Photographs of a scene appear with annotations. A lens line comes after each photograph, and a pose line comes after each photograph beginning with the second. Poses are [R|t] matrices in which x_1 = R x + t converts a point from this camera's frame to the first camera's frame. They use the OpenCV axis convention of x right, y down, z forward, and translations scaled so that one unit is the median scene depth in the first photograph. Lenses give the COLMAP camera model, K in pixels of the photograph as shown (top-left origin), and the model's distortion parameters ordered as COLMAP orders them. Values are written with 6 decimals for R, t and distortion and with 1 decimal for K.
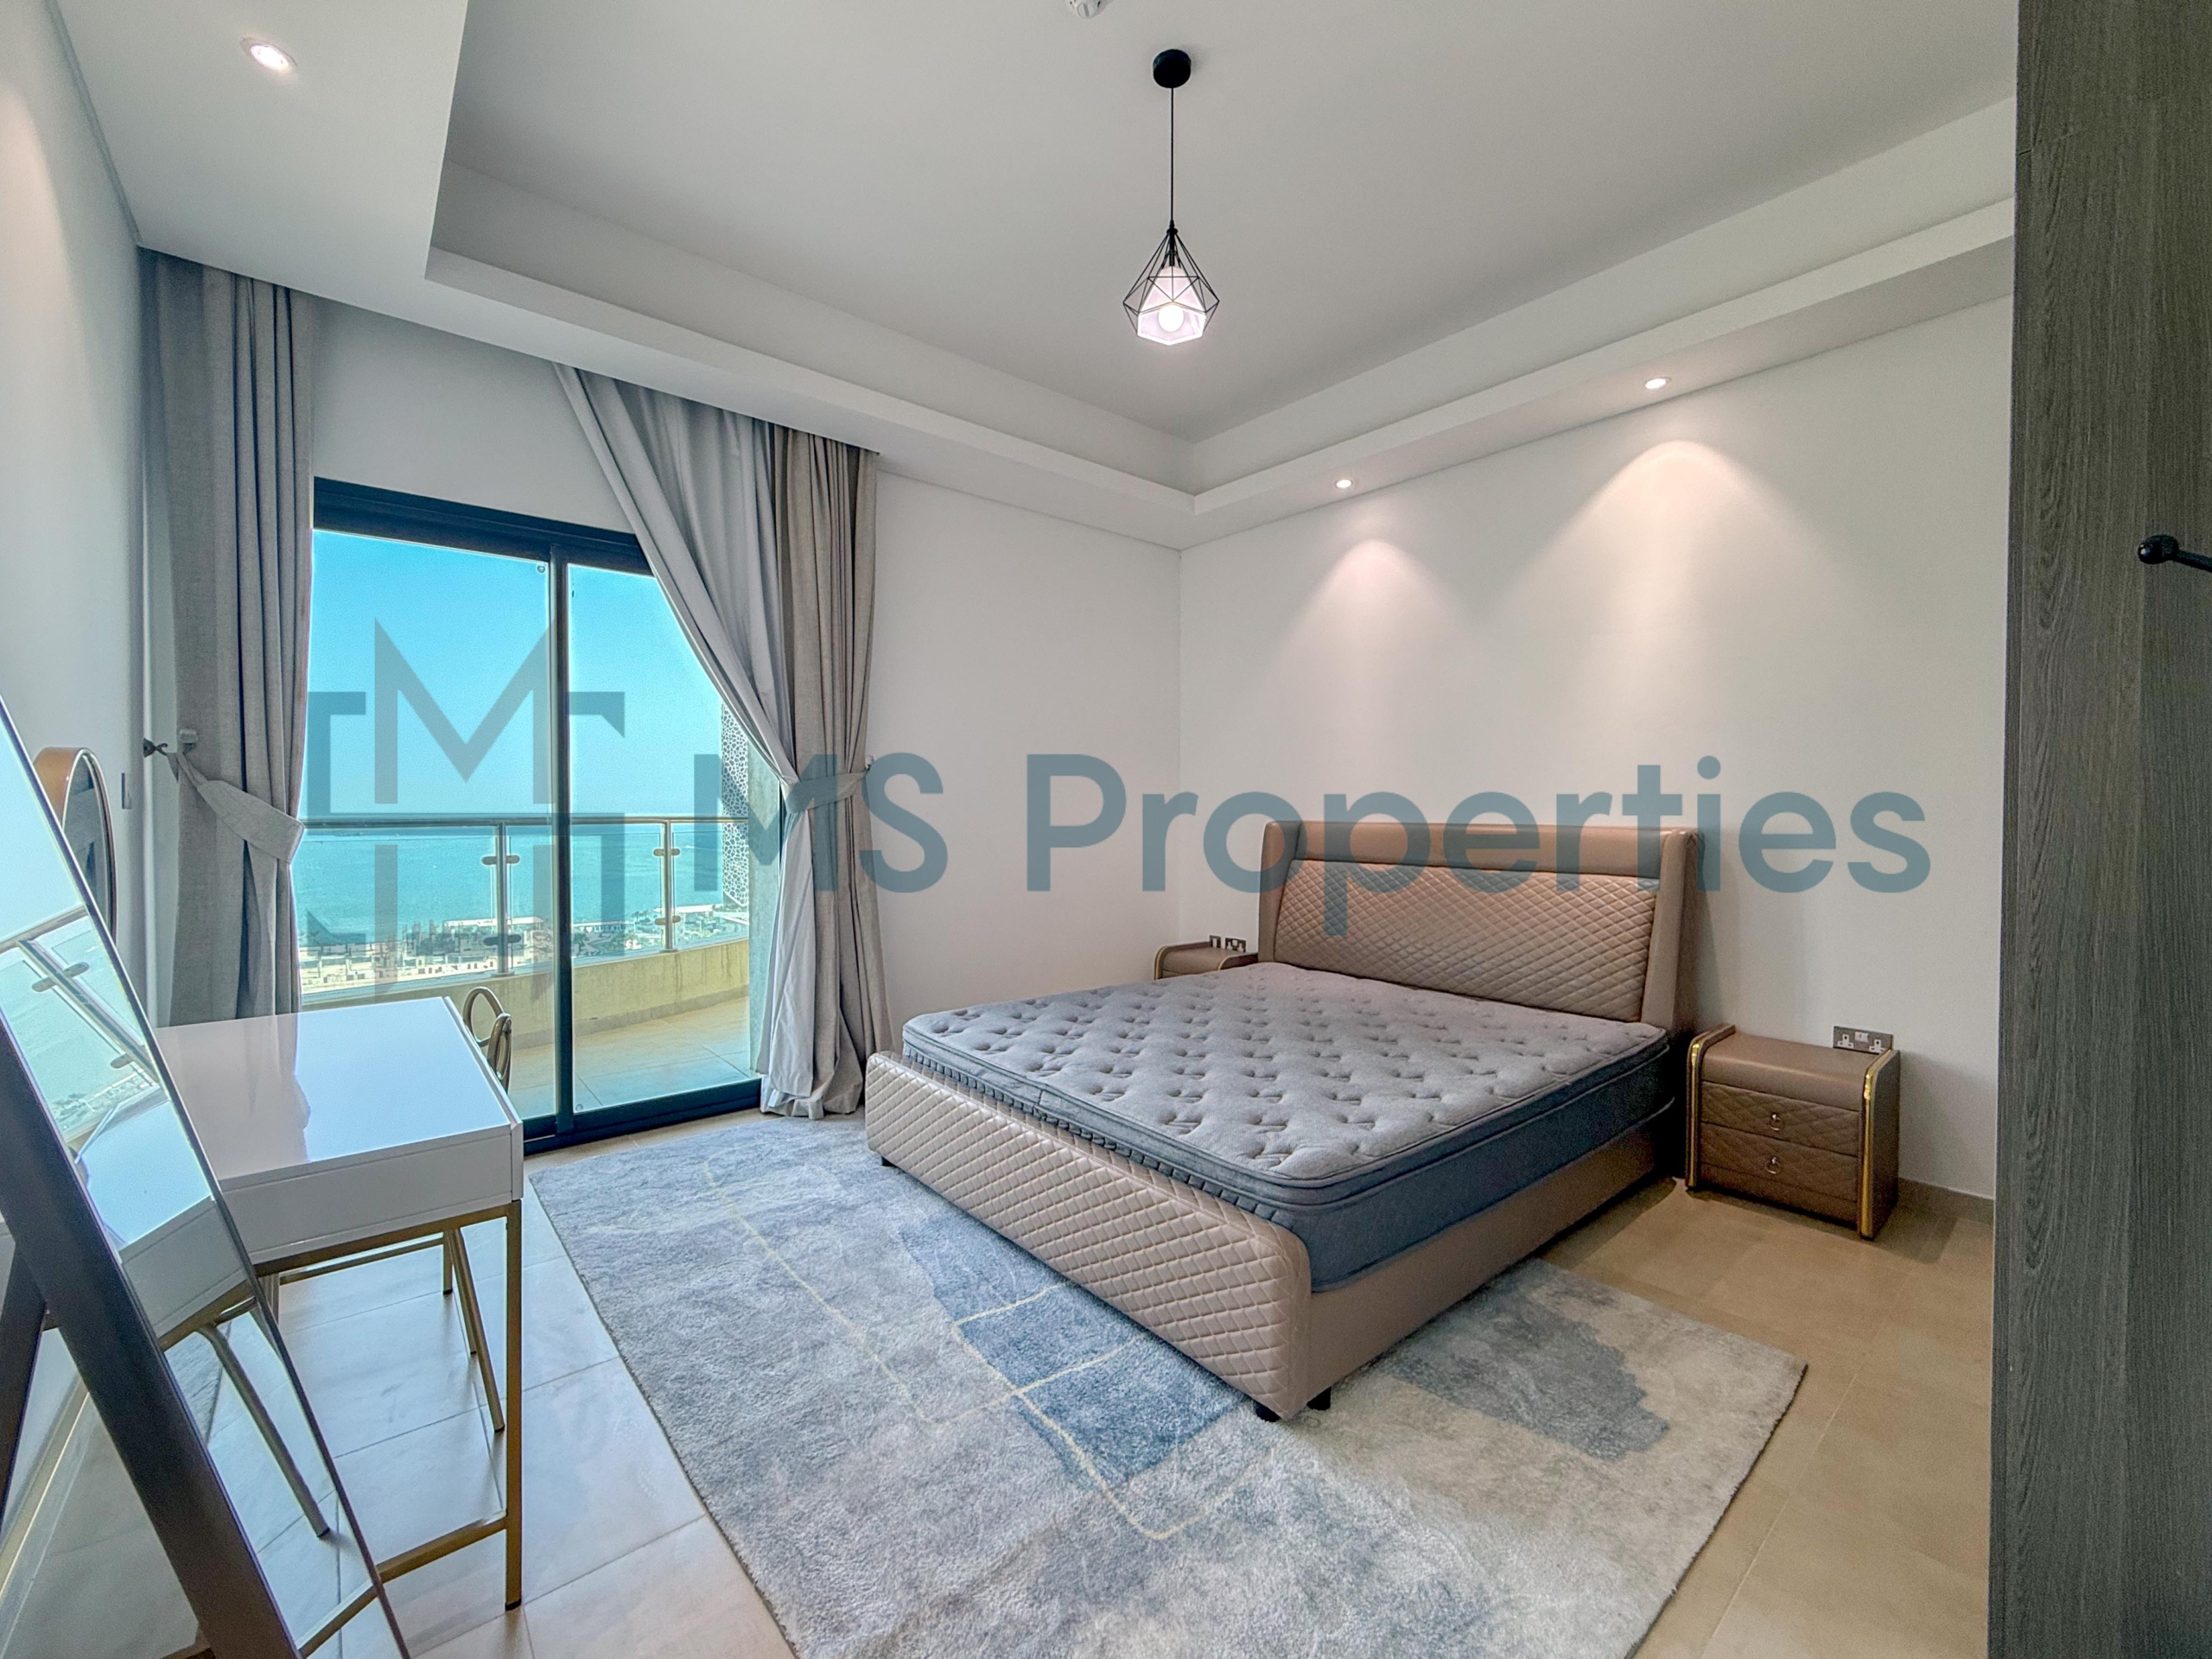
lens RADIAL K [[886.1, 0, 1067.3], [0, 886.1, 824.1], [0, 0, 1]] dist [0.001032, 0.000041]
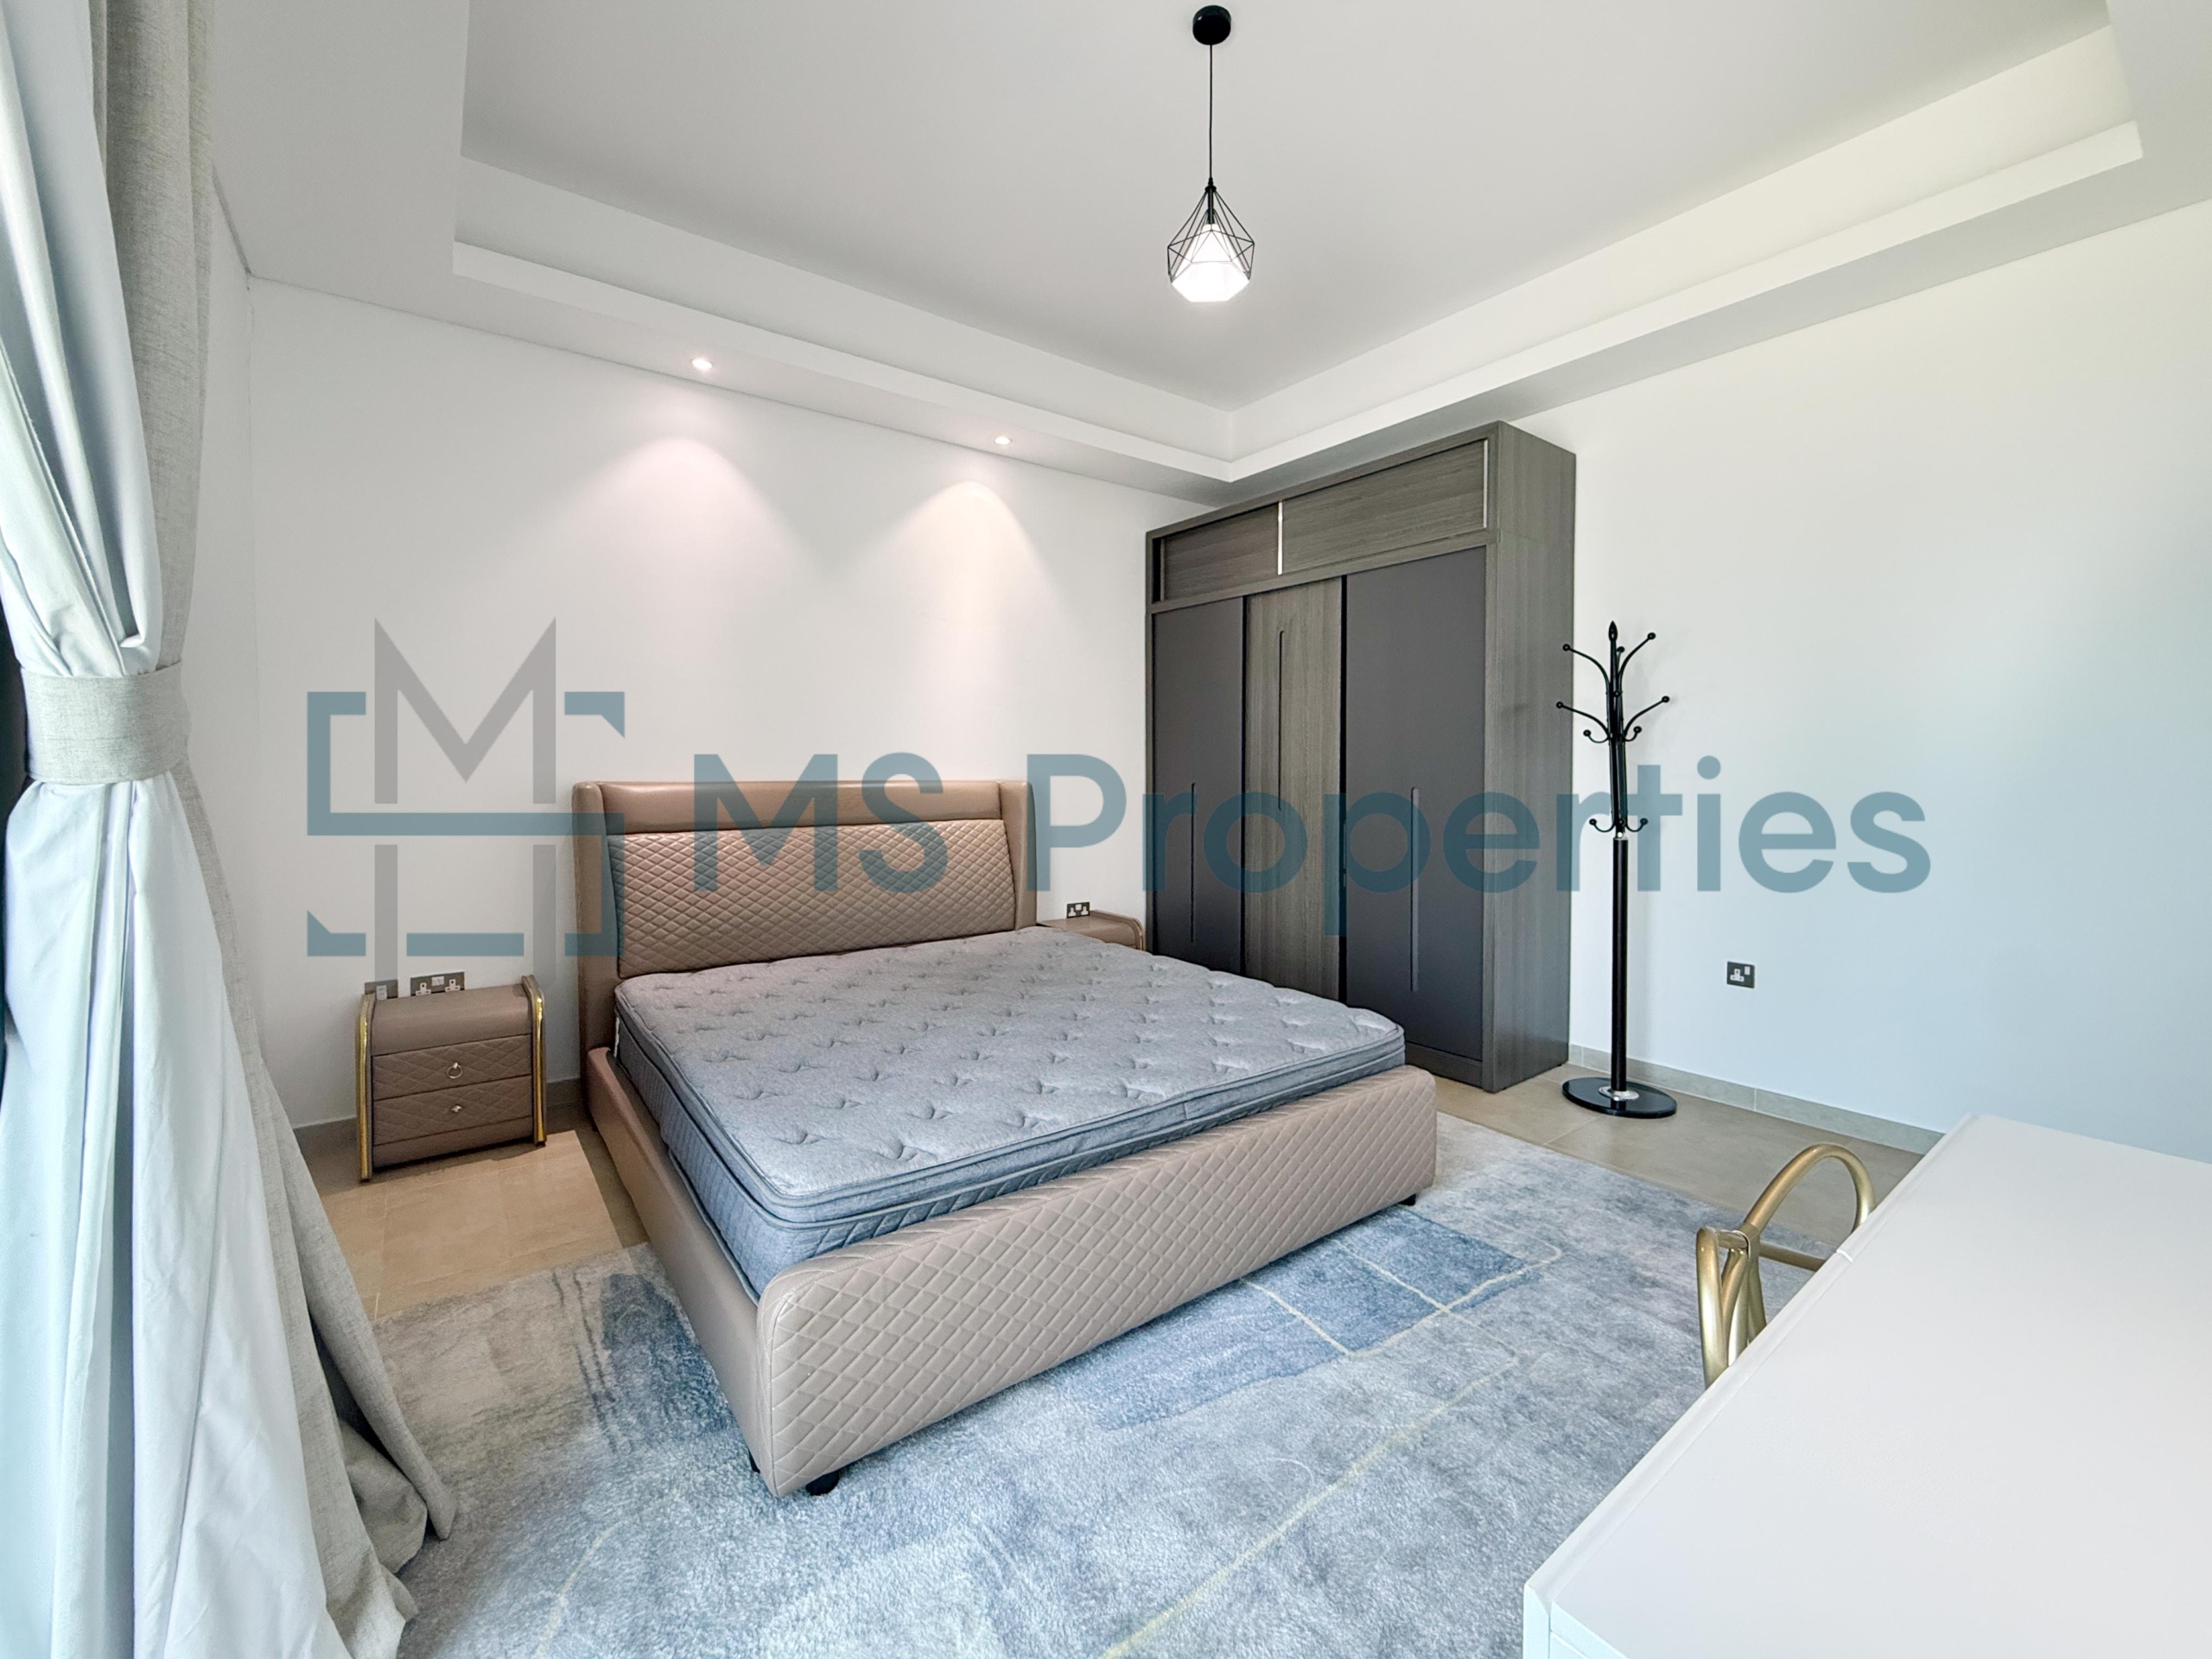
lens RADIAL K [[903.9, 0, 1113.6], [0, 903.9, 782.4], [0, 0, 1]] dist [0.000593, 0.000038]
pose [[0.029468, -0.018099, 0.999402, -0.790128], [0.011633, 0.999775, 0.017762, -0.018038], [-0.999498, 0.011103, 0.029672, 0.929645]]
